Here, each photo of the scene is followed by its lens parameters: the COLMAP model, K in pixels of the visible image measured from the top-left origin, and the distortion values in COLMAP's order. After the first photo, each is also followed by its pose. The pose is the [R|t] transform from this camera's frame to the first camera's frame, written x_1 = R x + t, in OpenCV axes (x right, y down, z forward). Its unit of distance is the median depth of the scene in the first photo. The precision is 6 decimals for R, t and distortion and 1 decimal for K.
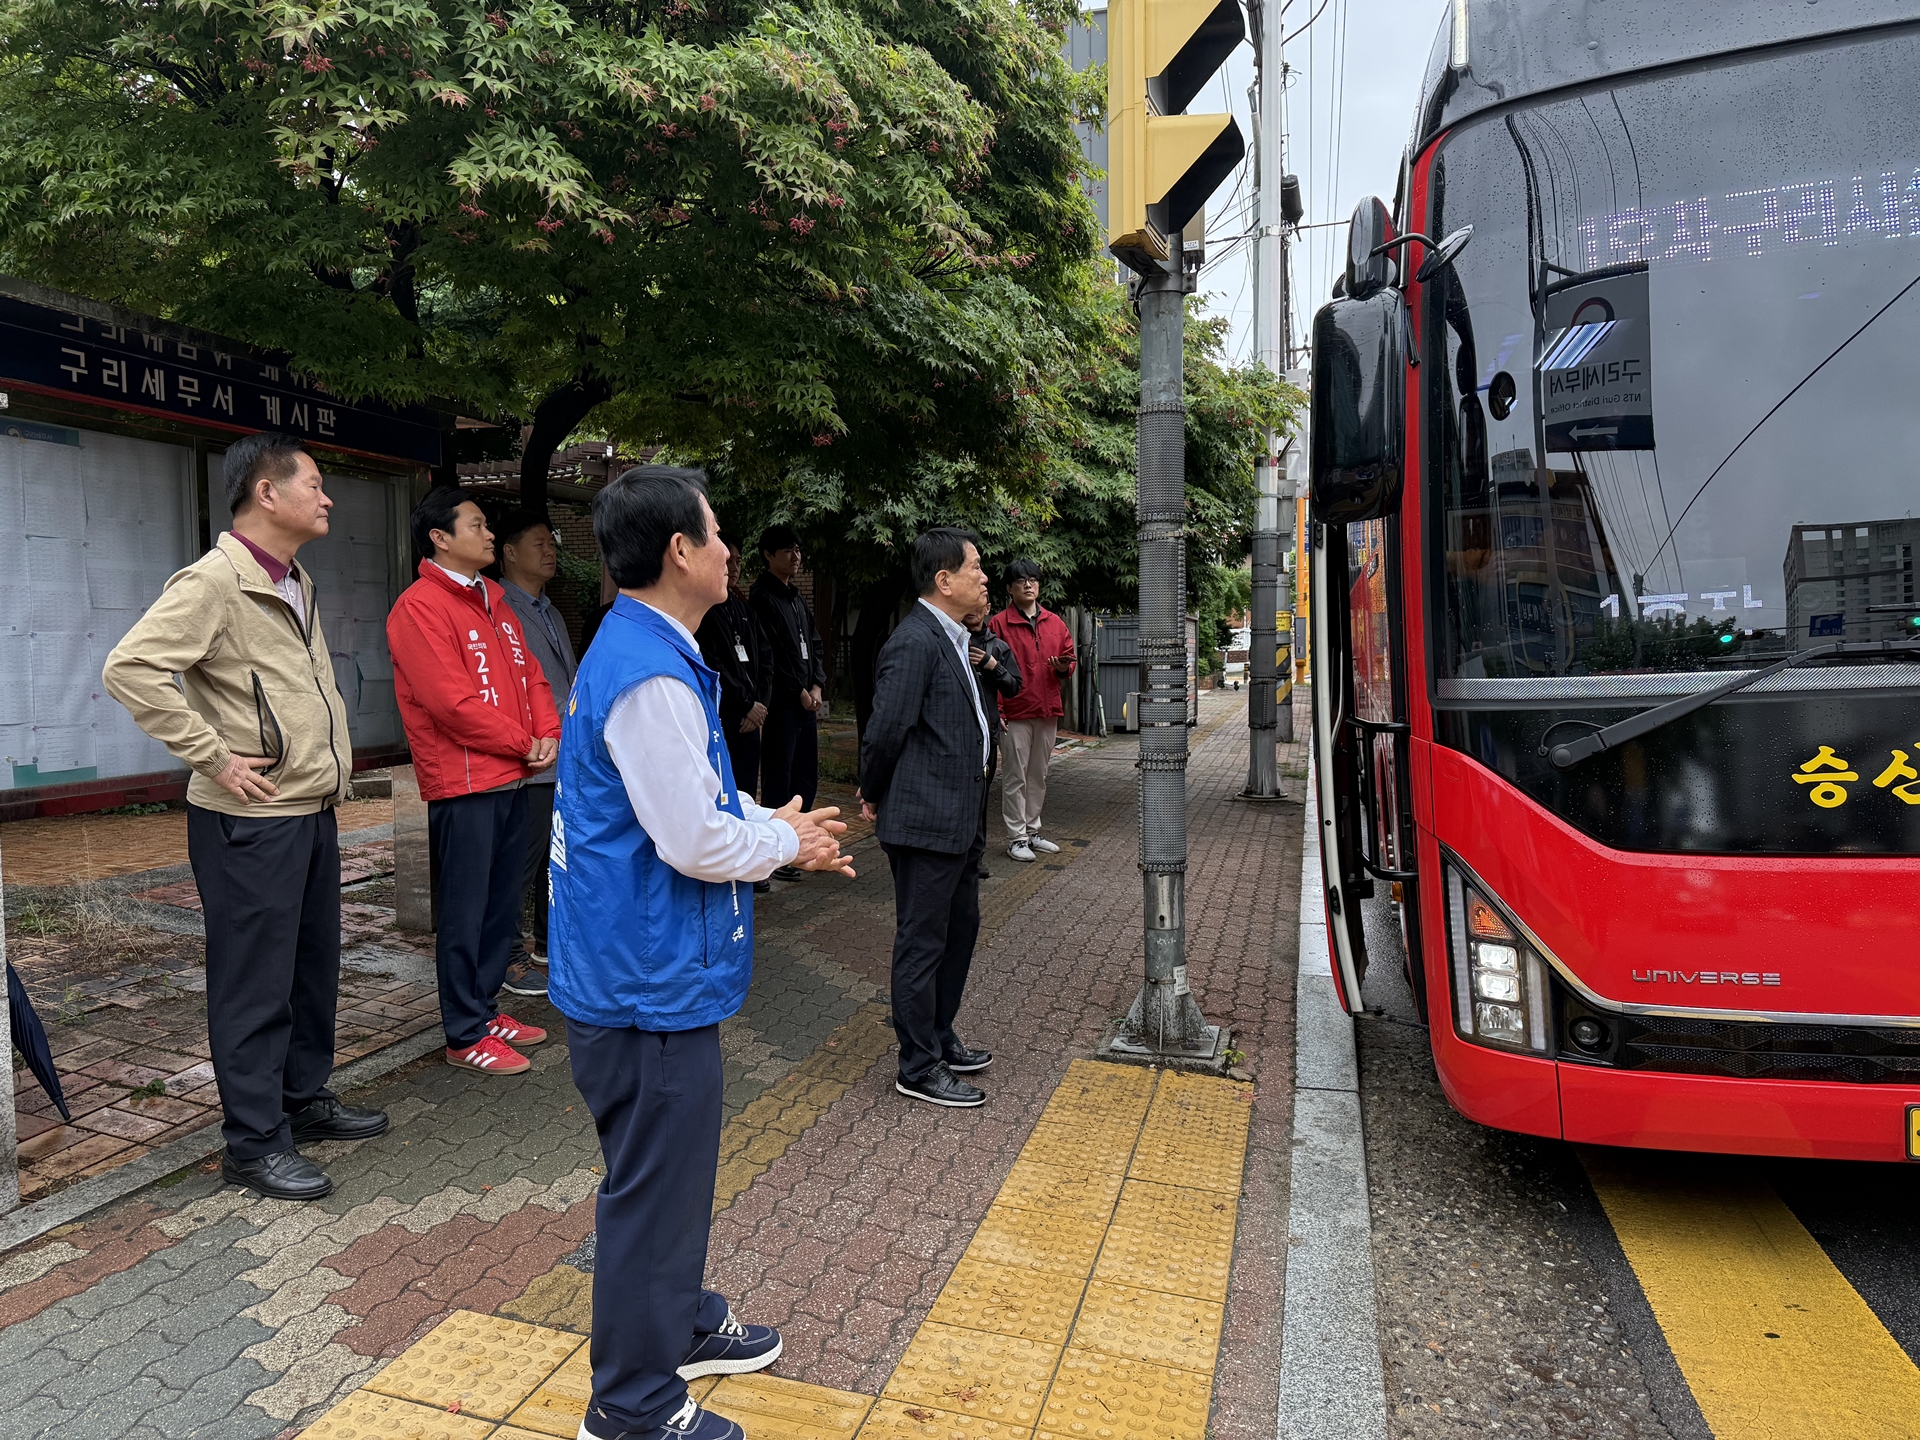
lens RADIAL K [[1307.8, 0, 953.2], [0, 1307.8, 731.9], [0, 0, 1]] dist [0.058474, -0.065013]
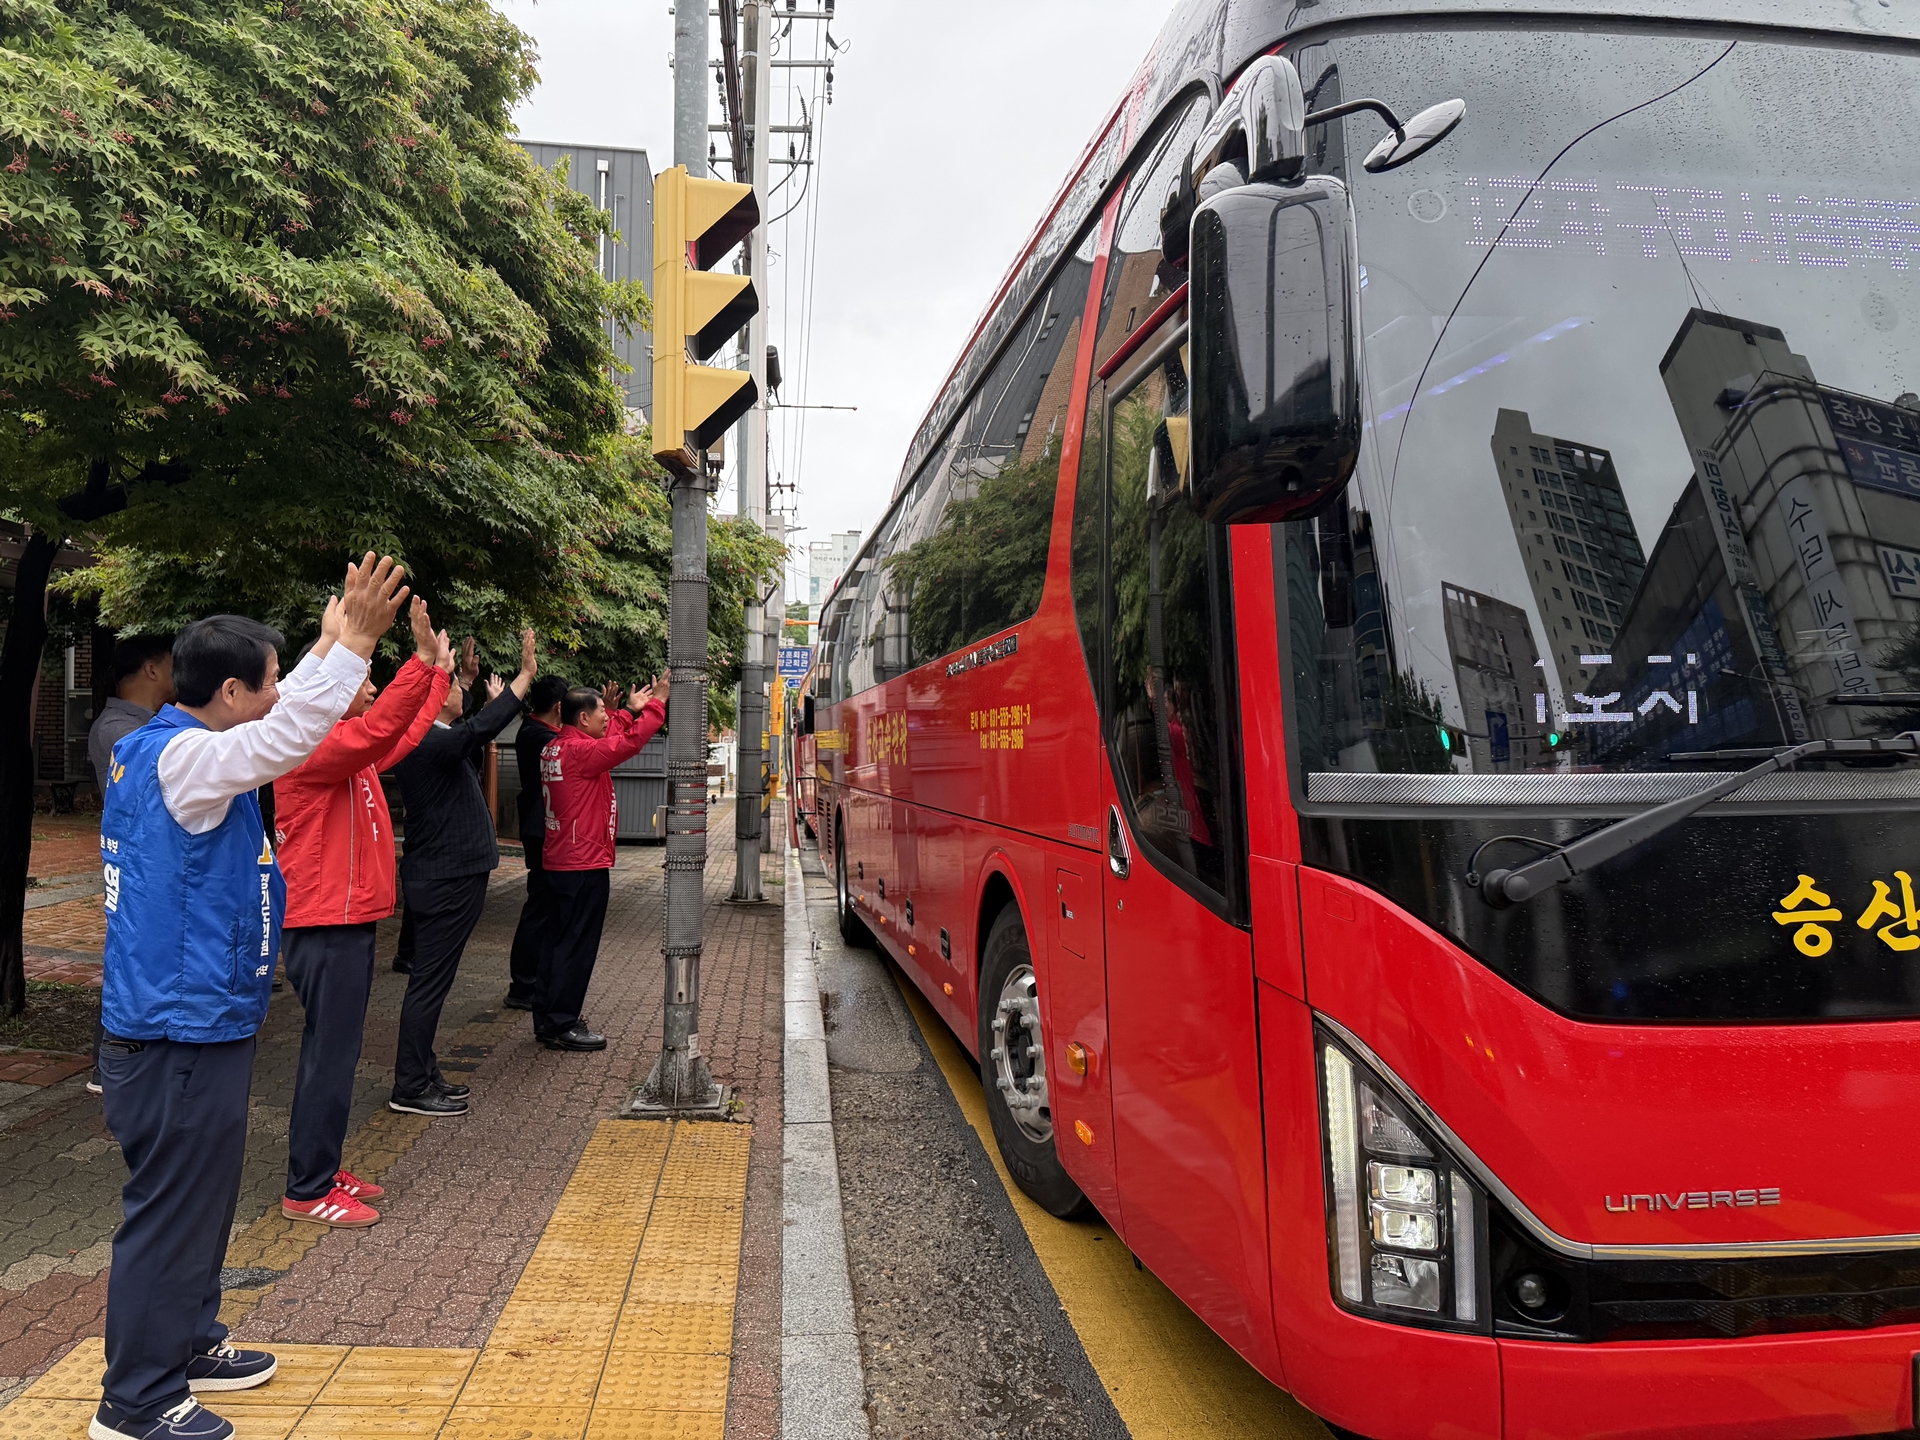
lens RADIAL K [[1307.8, 0, 964.5], [0, 1307.8, 718.5], [0, 0, 1]] dist [0.058474, -0.065013]
pose [[0.919166, 0.037435, 0.392088, -0.096408], [0.000348, 0.995395, -0.095853, 0.007394], [-0.393871, 0.088241, 0.914920, -0.268847]]
